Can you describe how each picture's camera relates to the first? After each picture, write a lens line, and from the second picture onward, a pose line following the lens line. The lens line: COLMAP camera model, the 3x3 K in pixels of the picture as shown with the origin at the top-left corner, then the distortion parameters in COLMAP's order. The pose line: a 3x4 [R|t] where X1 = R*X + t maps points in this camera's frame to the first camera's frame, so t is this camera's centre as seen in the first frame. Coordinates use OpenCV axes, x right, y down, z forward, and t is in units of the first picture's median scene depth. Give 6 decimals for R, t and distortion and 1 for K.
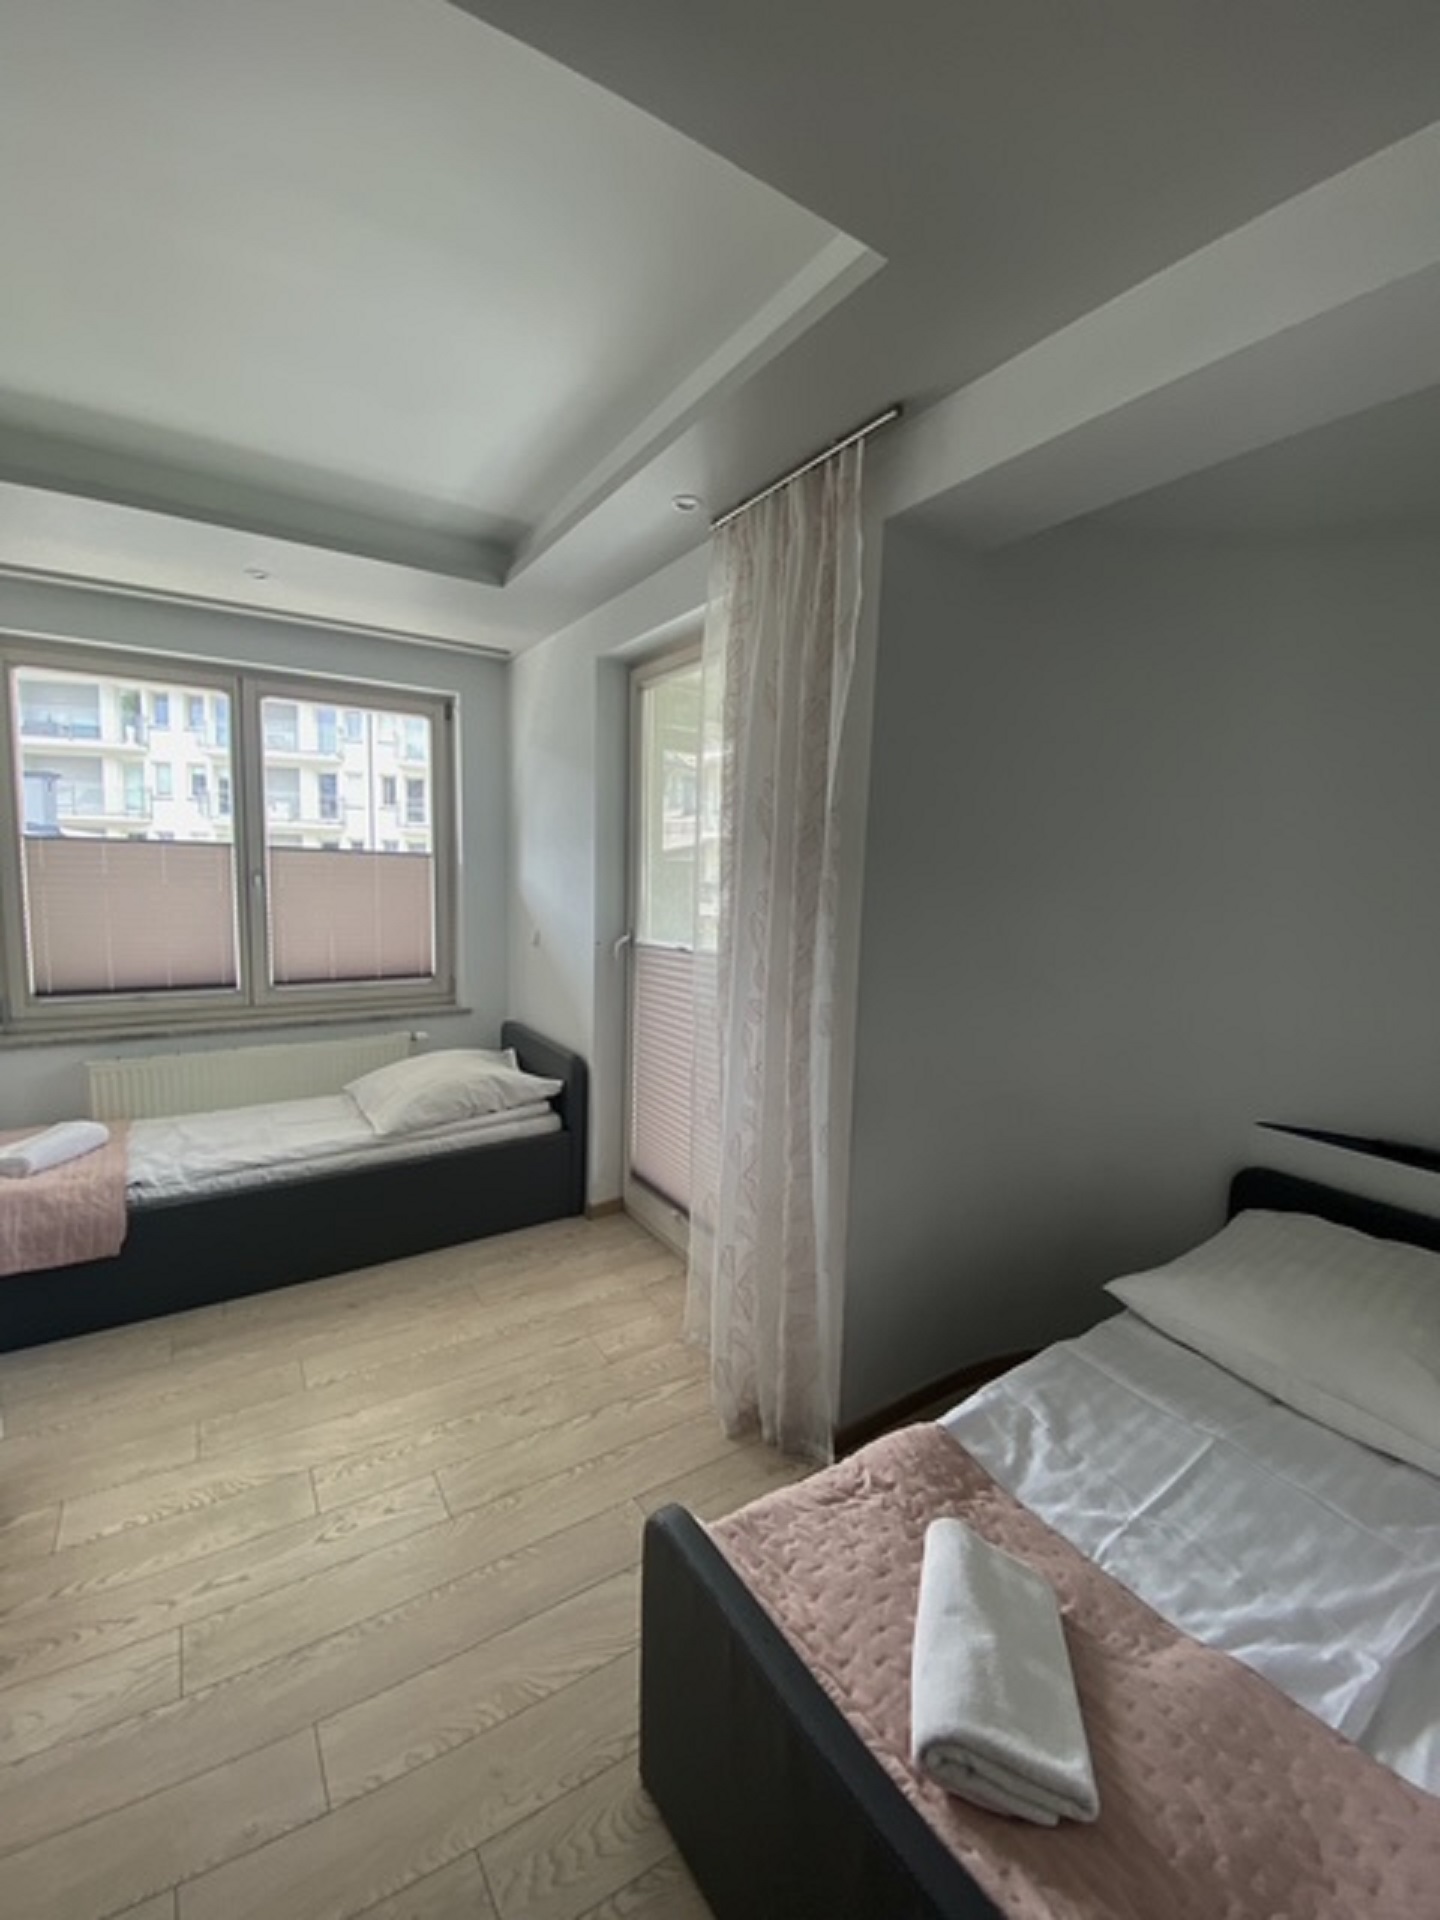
lens RADIAL K [[773.8, 0, 722.5], [0, 773.8, 957.0], [0, 0, 1]] dist [0.039006, -0.029372]
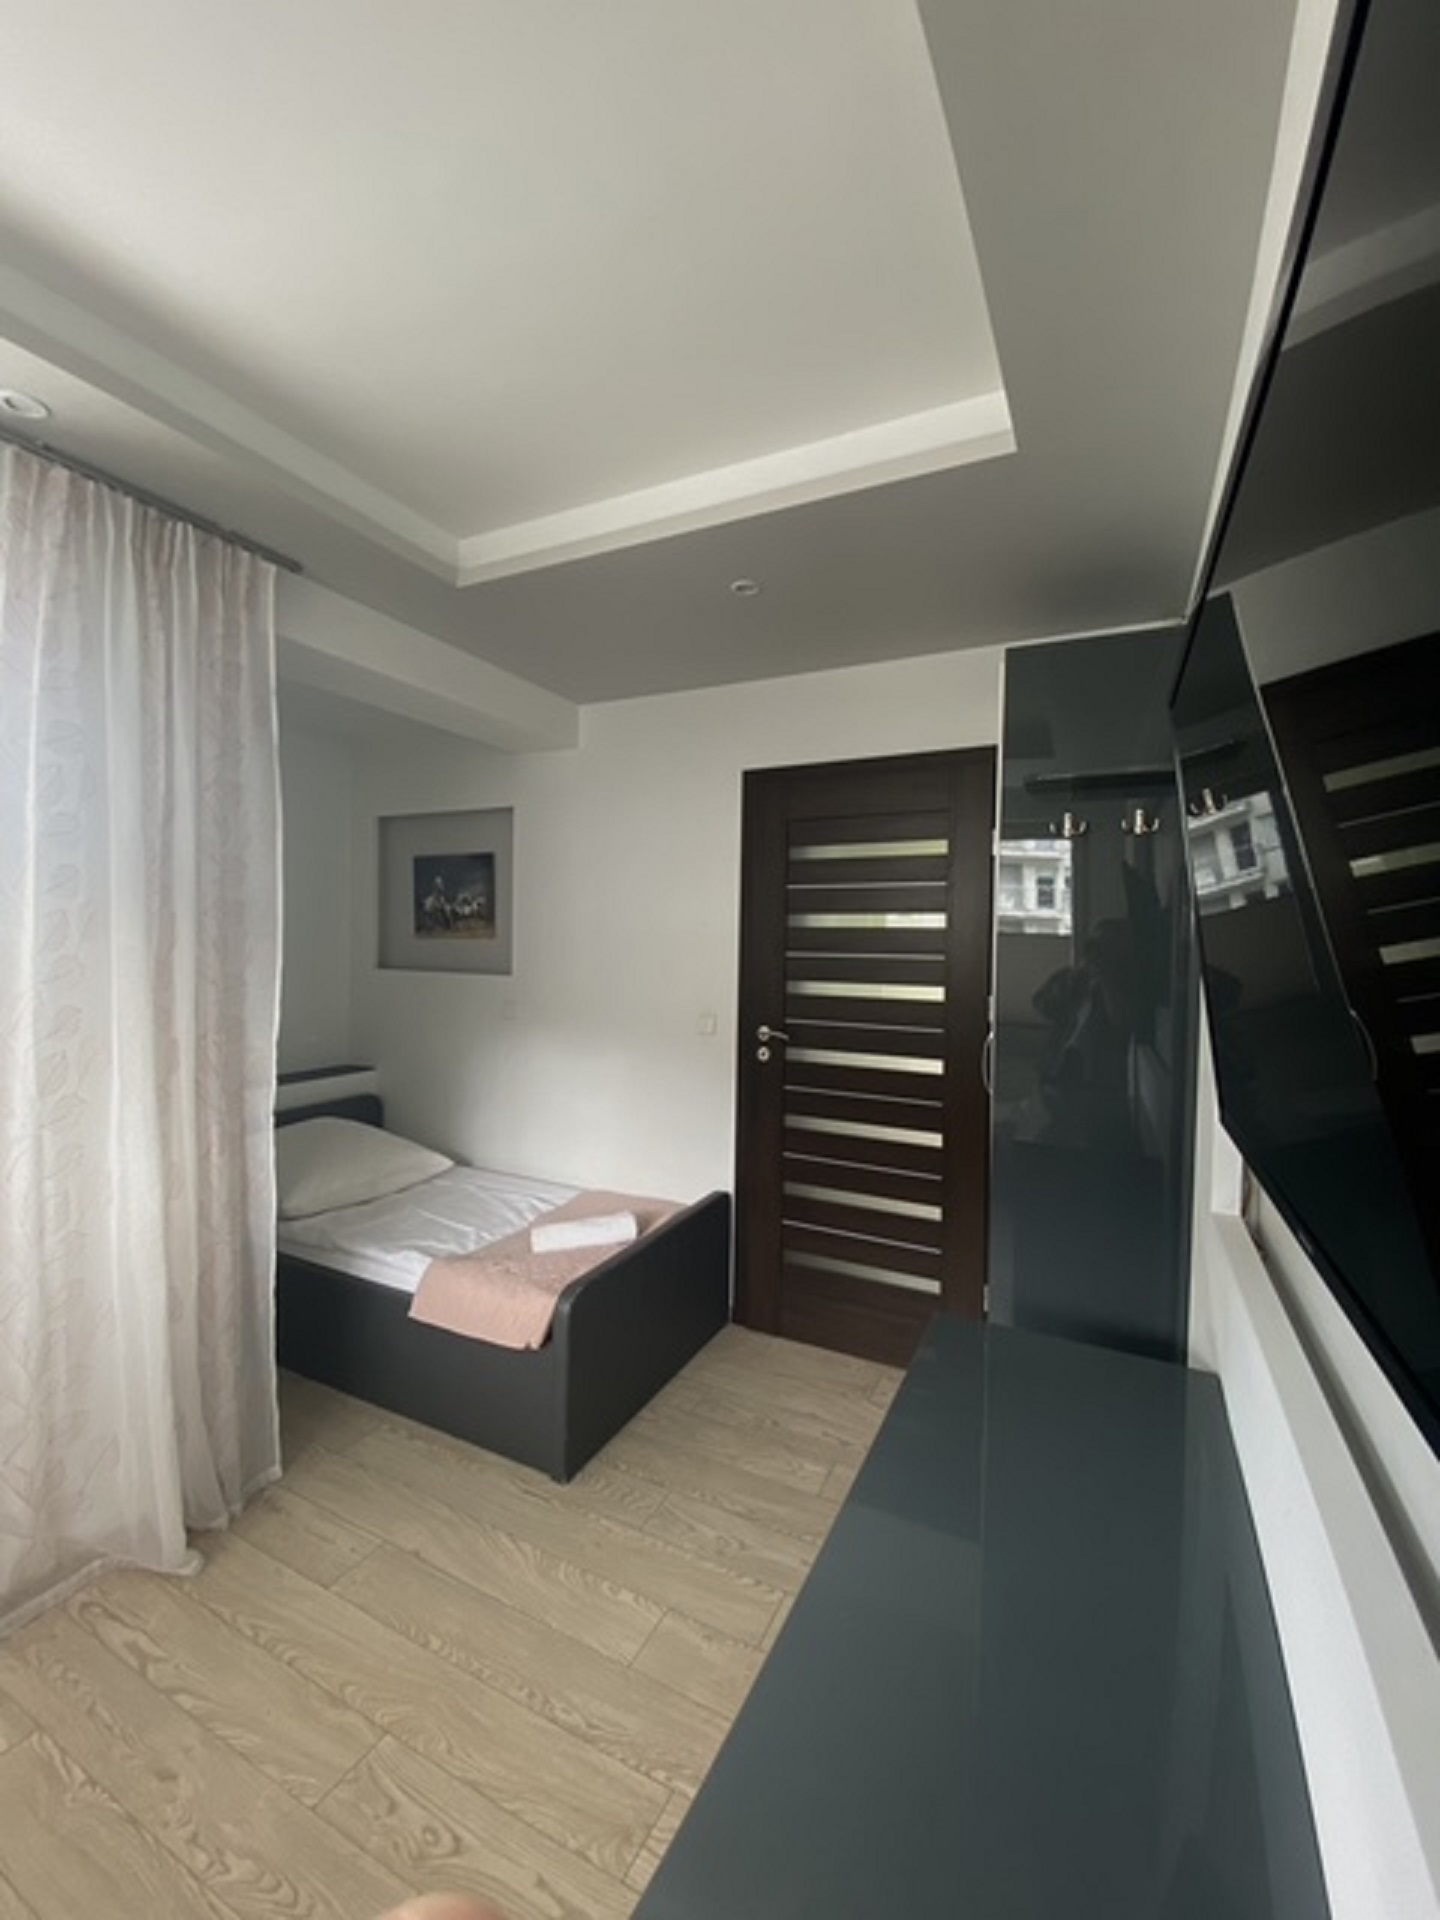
lens RADIAL K [[773.8, 0, 722.5], [0, 773.8, 957.0], [0, 0, 1]] dist [0.039006, -0.029372]
pose [[-0.501100, -0.061620, 0.863193, -1.585592], [0.061125, 0.992450, 0.106331, -0.194409], [-0.863228, 0.106045, -0.493550, 1.379315]]
